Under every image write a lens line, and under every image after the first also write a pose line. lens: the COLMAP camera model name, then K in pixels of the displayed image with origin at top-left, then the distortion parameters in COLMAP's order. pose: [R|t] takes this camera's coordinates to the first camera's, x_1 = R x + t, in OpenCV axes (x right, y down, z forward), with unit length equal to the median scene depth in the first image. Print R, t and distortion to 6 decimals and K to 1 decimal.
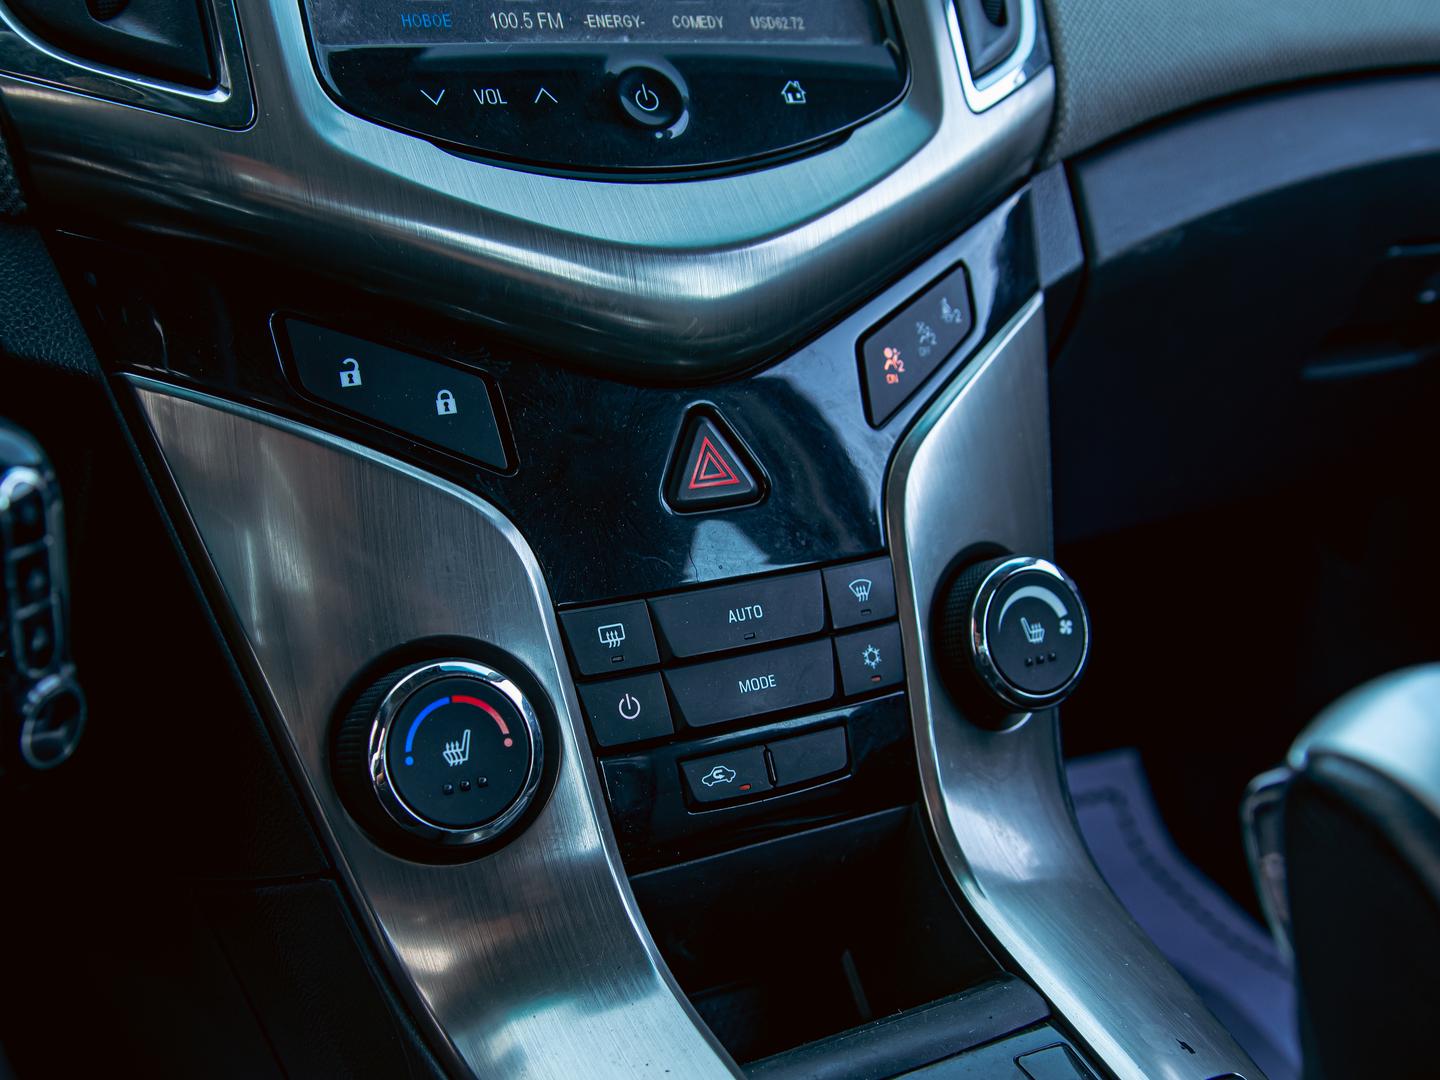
lens RADIAL K [[1623.7, 0, 720.0], [0, 1623.7, 540.0], [0, 0, 1]] dist [-0.075259, -0.018439]
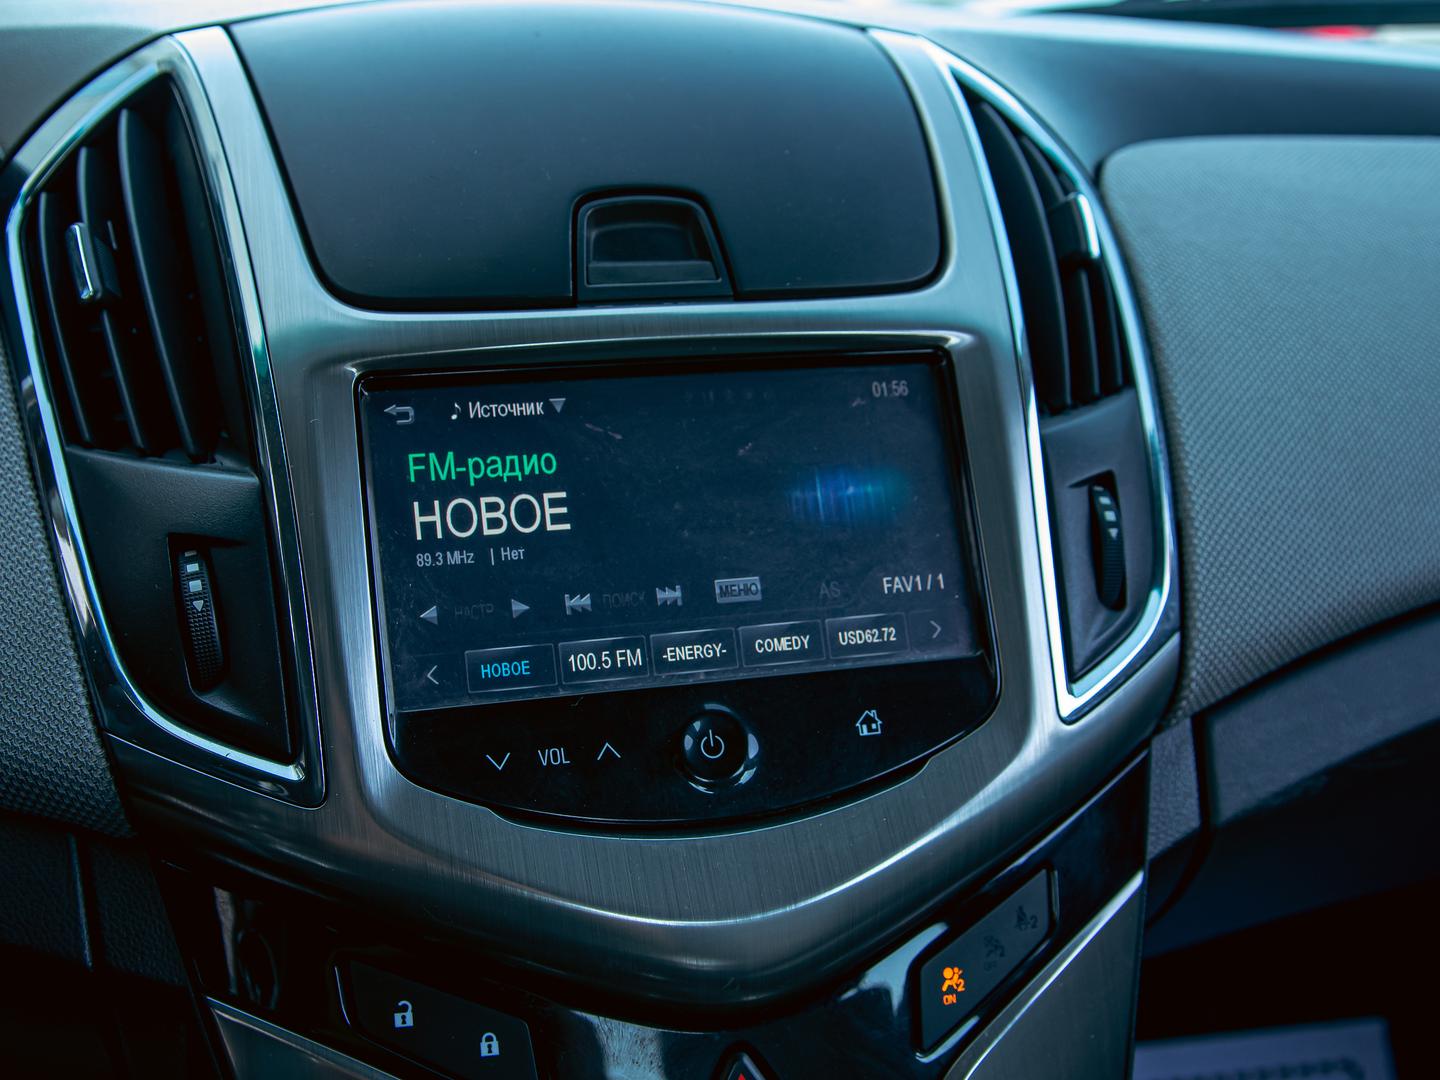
lens RADIAL K [[1623.7, 0, 720.0], [0, 1623.7, 540.0], [0, 0, 1]] dist [-0.075259, -0.018439]
pose [[0.973412, 0.080941, -0.214284, 0.163473], [-0.079602, 0.996716, 0.014884, -0.399952], [0.214785, 0.002569, 0.976658, -0.015278]]
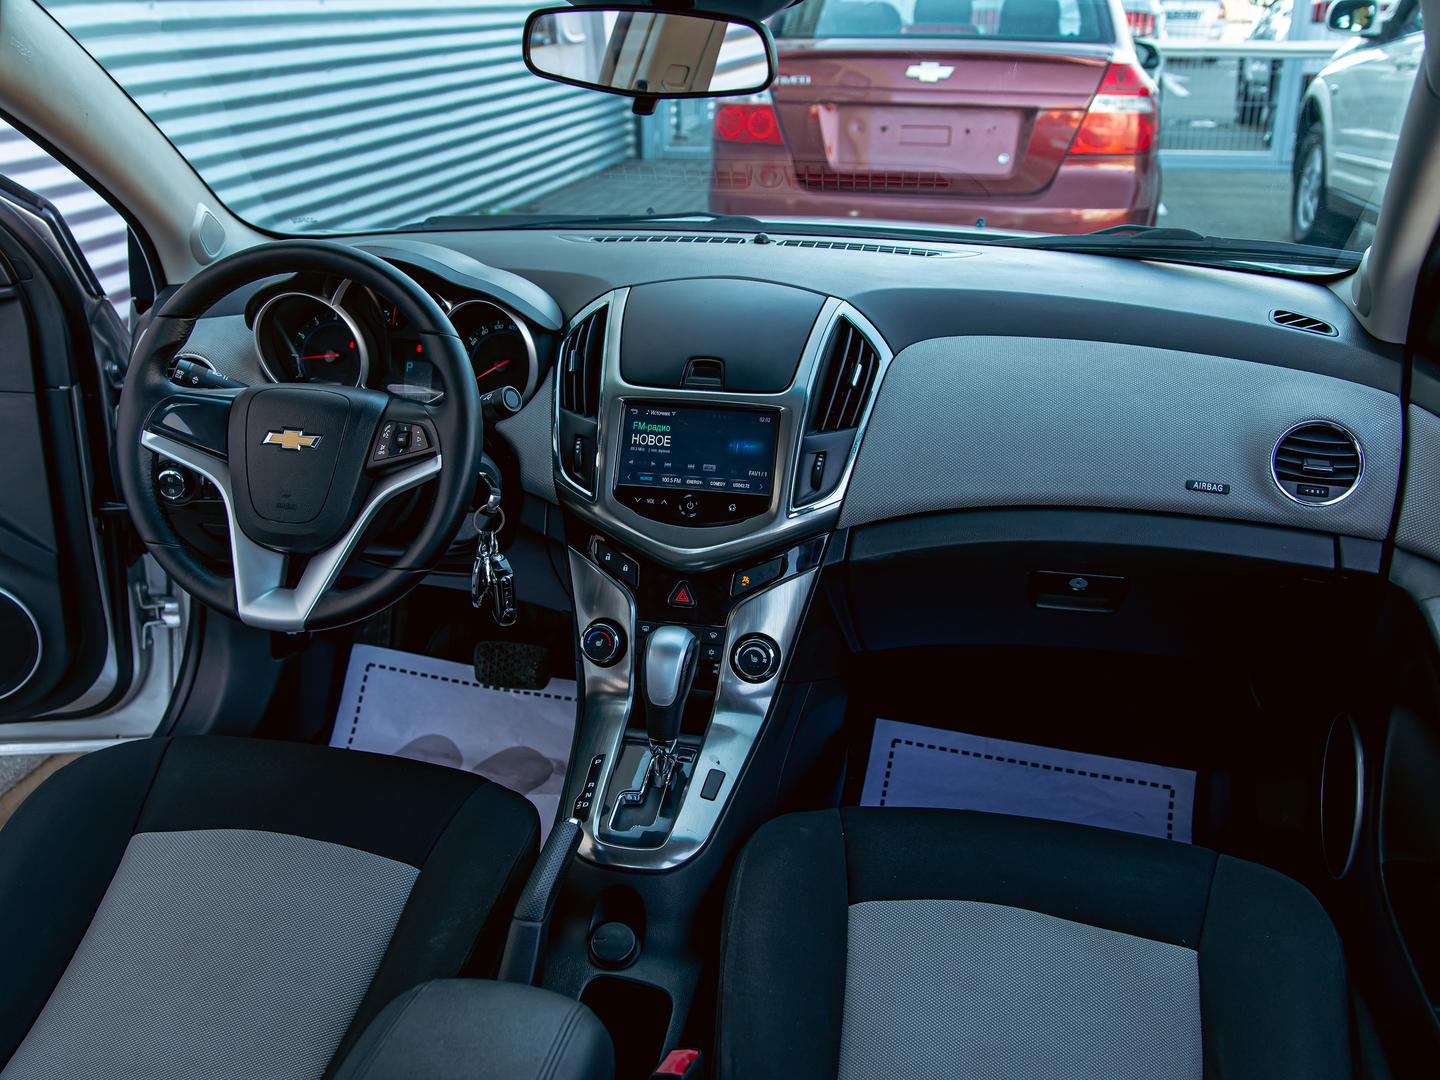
lens RADIAL K [[1623.7, 0, 720.0], [0, 1623.7, 540.0], [0, 0, 1]] dist [-0.075259, -0.018439]
pose [[0.754425, 0.248432, -0.607556, 2.407757], [-0.196189, 0.968640, 0.152465, -0.789584], [0.626380, 0.004172, 0.779507, -2.052632]]
